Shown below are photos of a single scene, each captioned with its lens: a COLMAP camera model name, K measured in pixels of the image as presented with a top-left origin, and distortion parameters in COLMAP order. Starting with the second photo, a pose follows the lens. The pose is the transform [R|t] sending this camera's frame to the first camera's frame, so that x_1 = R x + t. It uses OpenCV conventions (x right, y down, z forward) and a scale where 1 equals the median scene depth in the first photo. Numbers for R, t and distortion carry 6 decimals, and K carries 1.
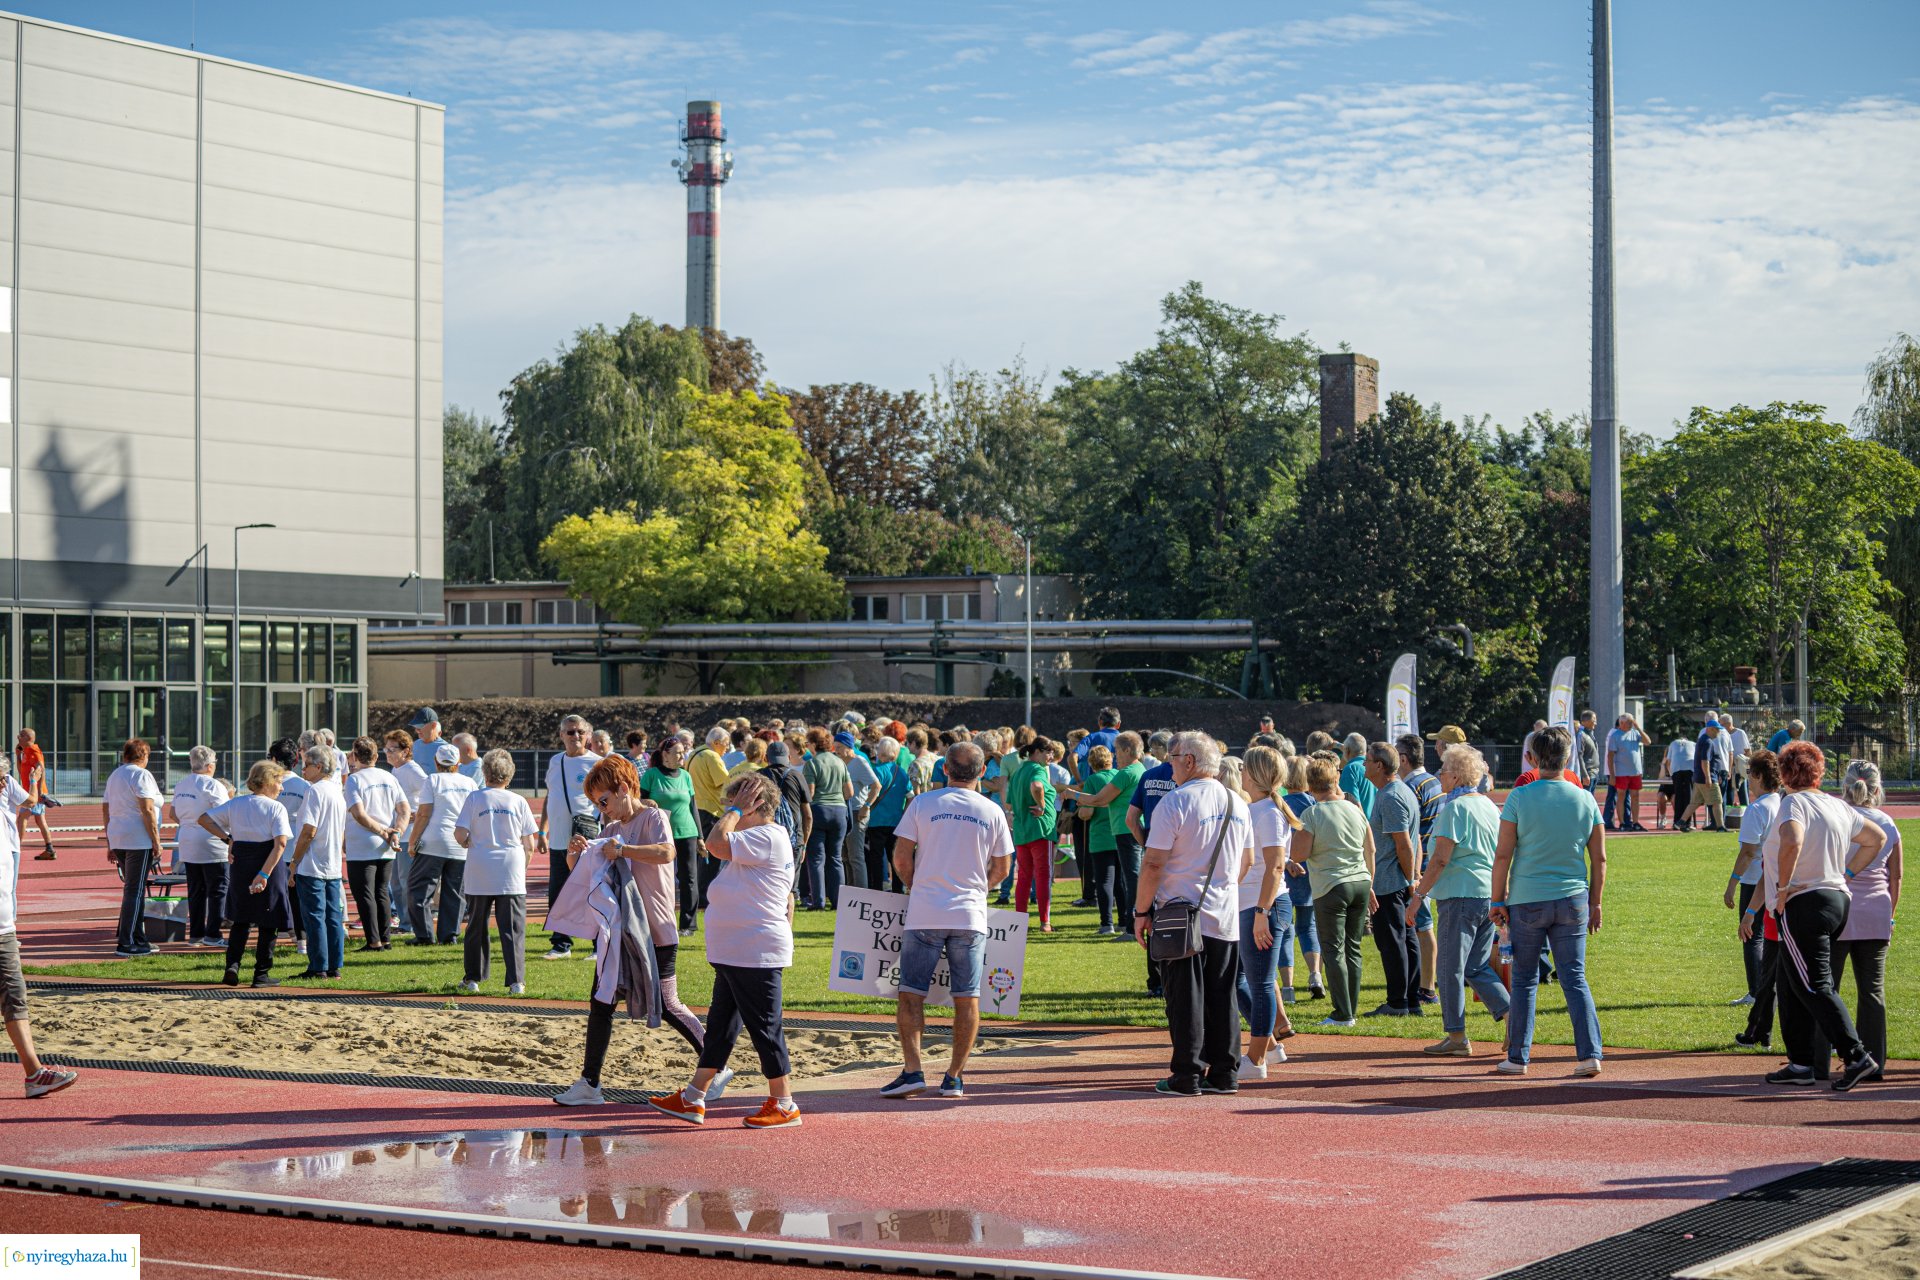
lens RADIAL K [[7253.4, 0, 961.2], [0, 7253.4, 638.8], [0, 0, 1]] dist [-0.018833, 0.000000]
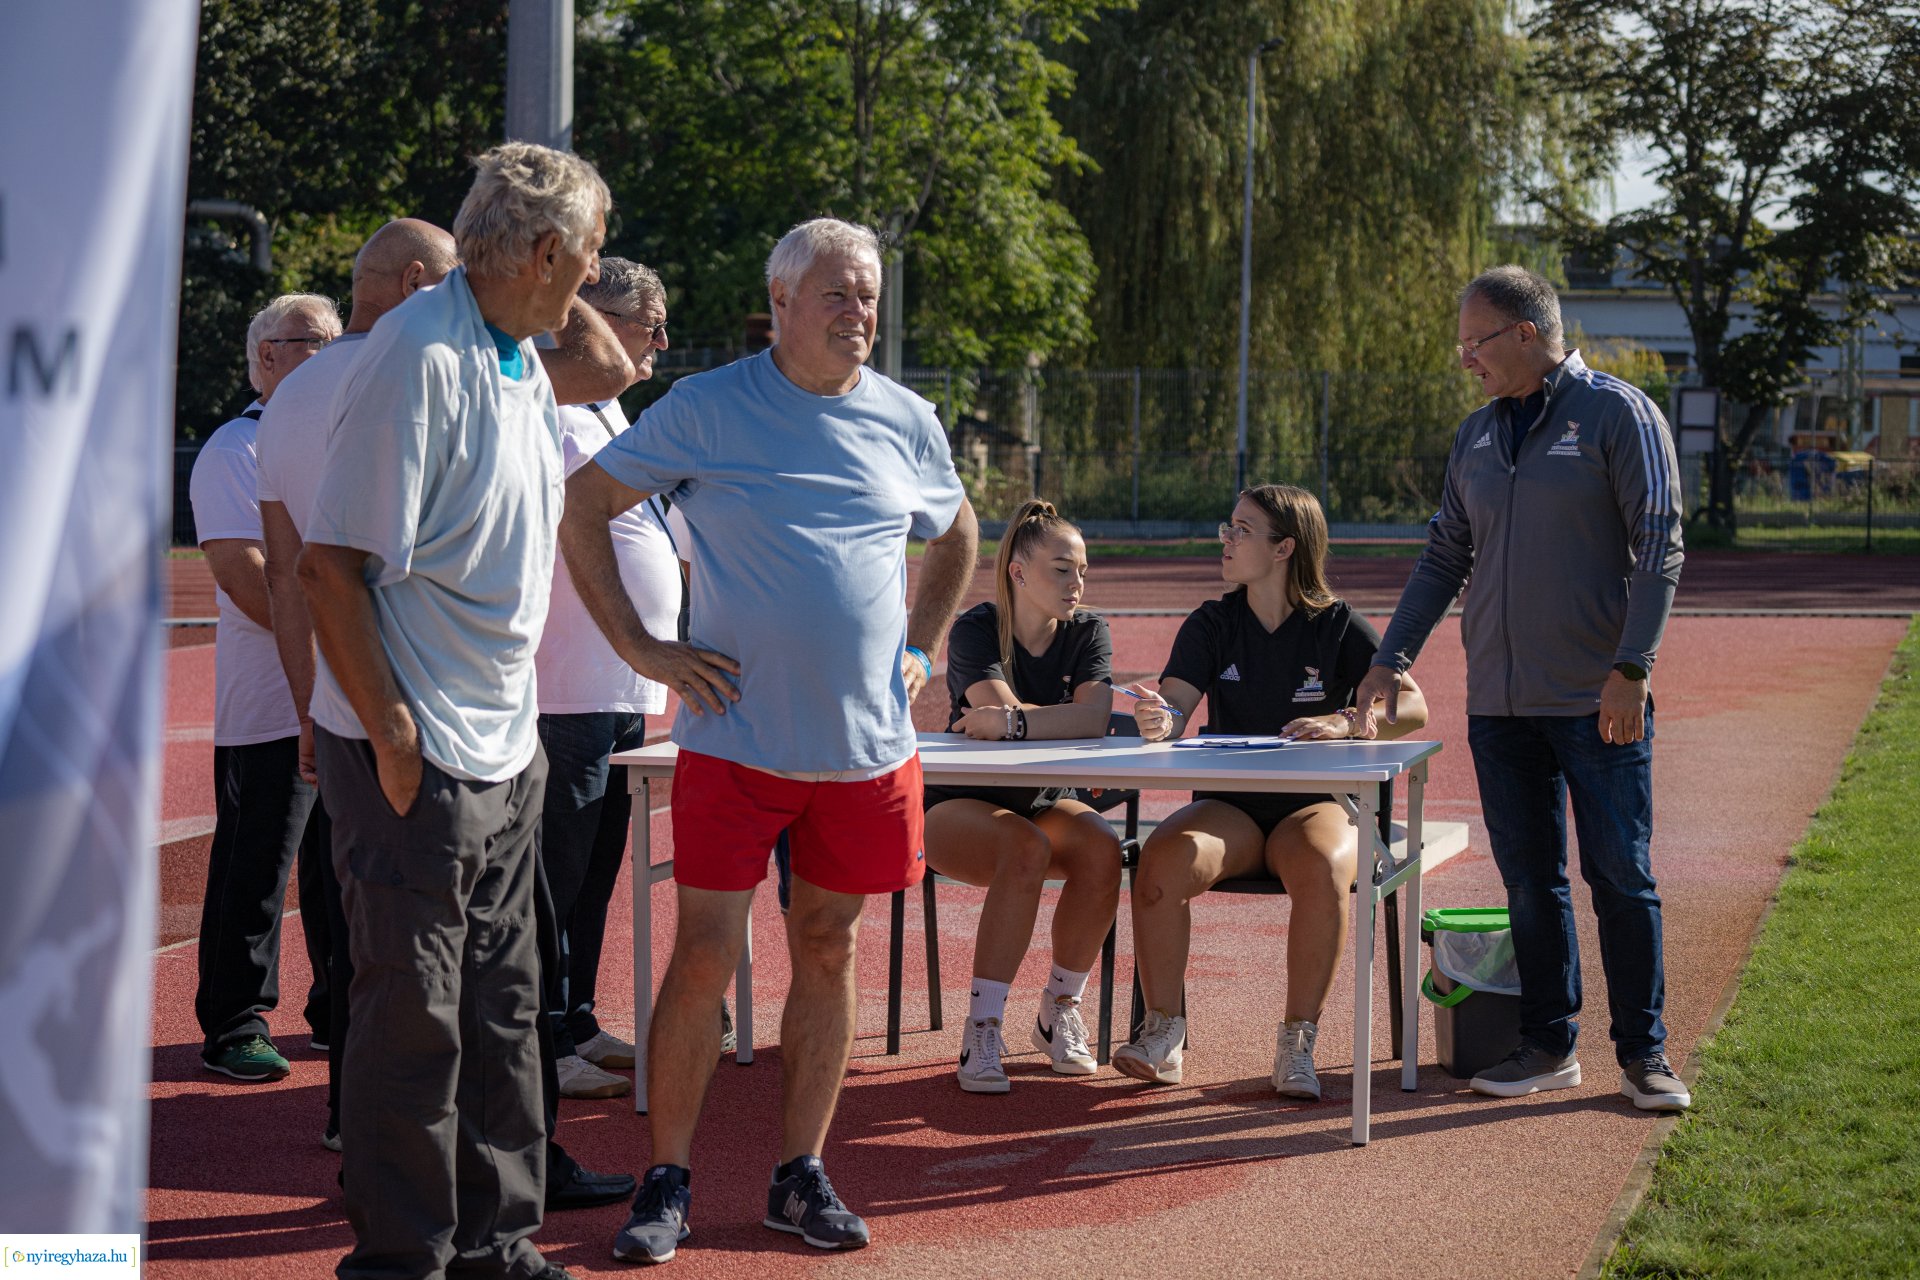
lens RADIAL K [[7253.4, 0, 960.5], [0, 7253.4, 639.3], [0, 0, 1]] dist [-0.018833, 0.000000]
pose [[0.988632, 0.003264, 0.150322, 0.040561], [-0.010353, 0.998869, 0.046404, 0.003864], [-0.150001, -0.047432, 0.987547, 0.476529]]
